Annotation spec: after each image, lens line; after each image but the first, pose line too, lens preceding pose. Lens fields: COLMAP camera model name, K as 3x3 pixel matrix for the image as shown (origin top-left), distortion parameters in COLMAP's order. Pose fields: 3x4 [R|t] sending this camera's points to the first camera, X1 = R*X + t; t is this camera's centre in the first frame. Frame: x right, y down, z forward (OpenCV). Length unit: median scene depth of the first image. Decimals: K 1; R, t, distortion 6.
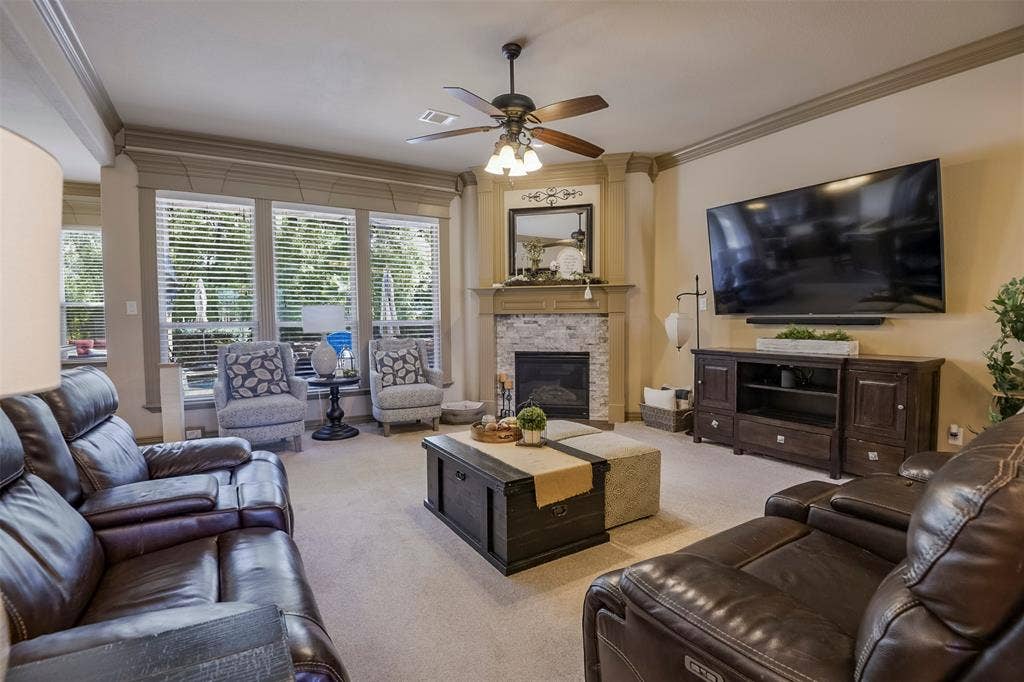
lens RADIAL K [[489.9, 0, 511.3], [0, 489.9, 340.3], [0, 0, 1]] dist [-0.001324, -0.000225]
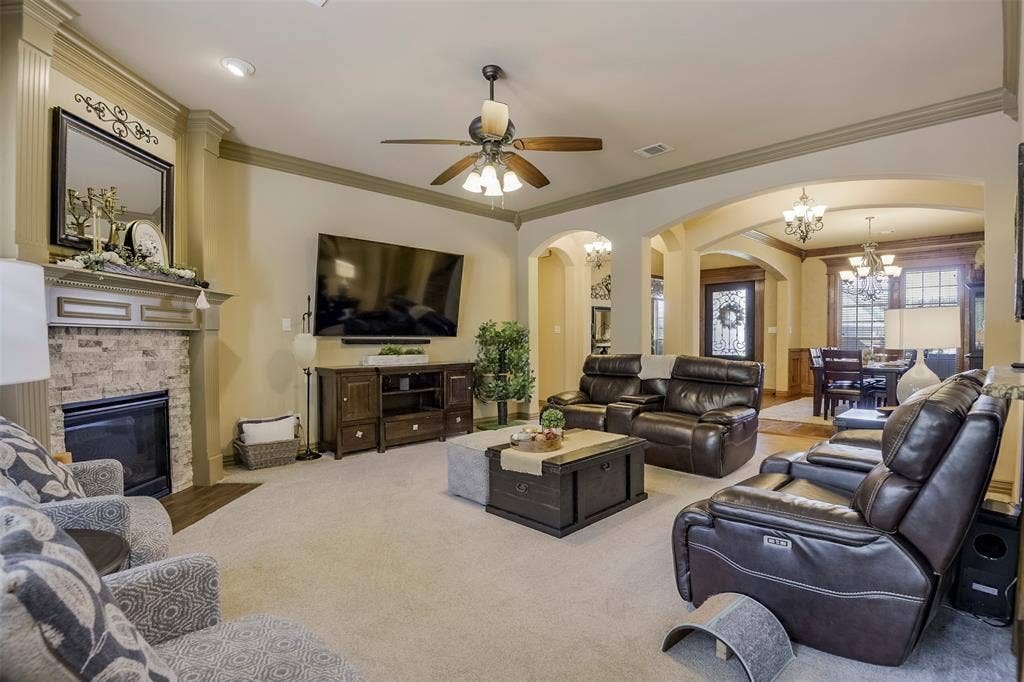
lens RADIAL K [[502.1, 0, 515.4], [0, 502.1, 345.2], [0, 0, 1]] dist [-0.029963, -0.002329]
pose [[-0.249767, -0.002601, 0.968302, -0.590859], [0.044797, 0.998895, 0.014239, -0.023548], [-0.967269, 0.046933, -0.249374, 0.722736]]
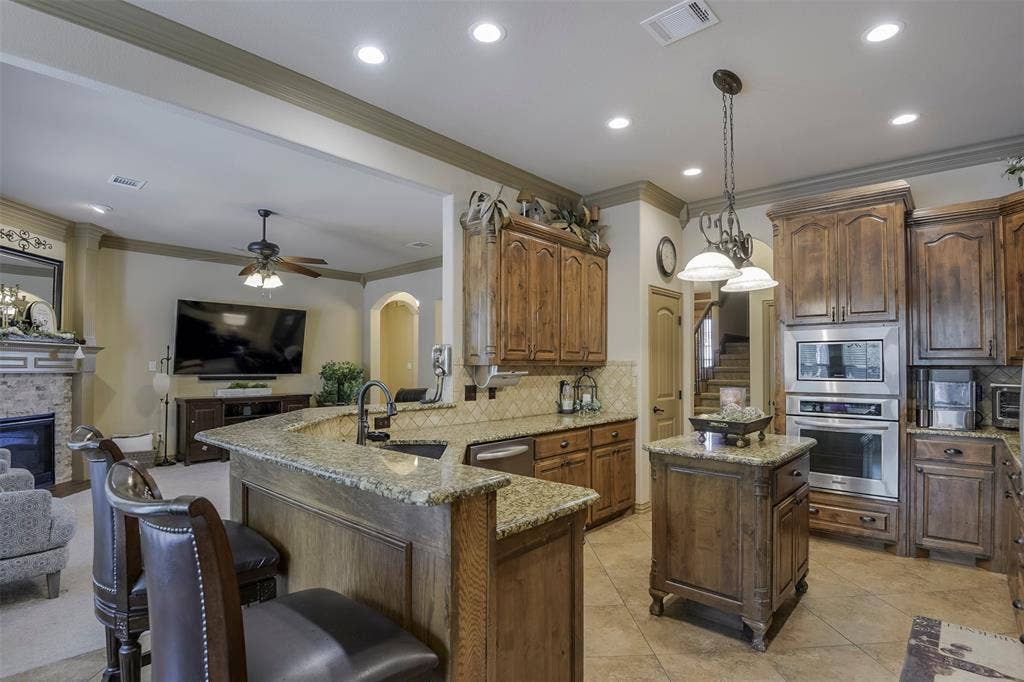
lens RADIAL K [[522.5, 0, 487.8], [0, 522.5, 354.1], [0, 0, 1]] dist [-0.026769, -0.000838]
pose [[-0.275478, 0.029773, 0.960846, -1.043180], [0.038437, 0.999062, -0.019937, -0.038680], [-0.960539, 0.031439, -0.276364, 0.465487]]
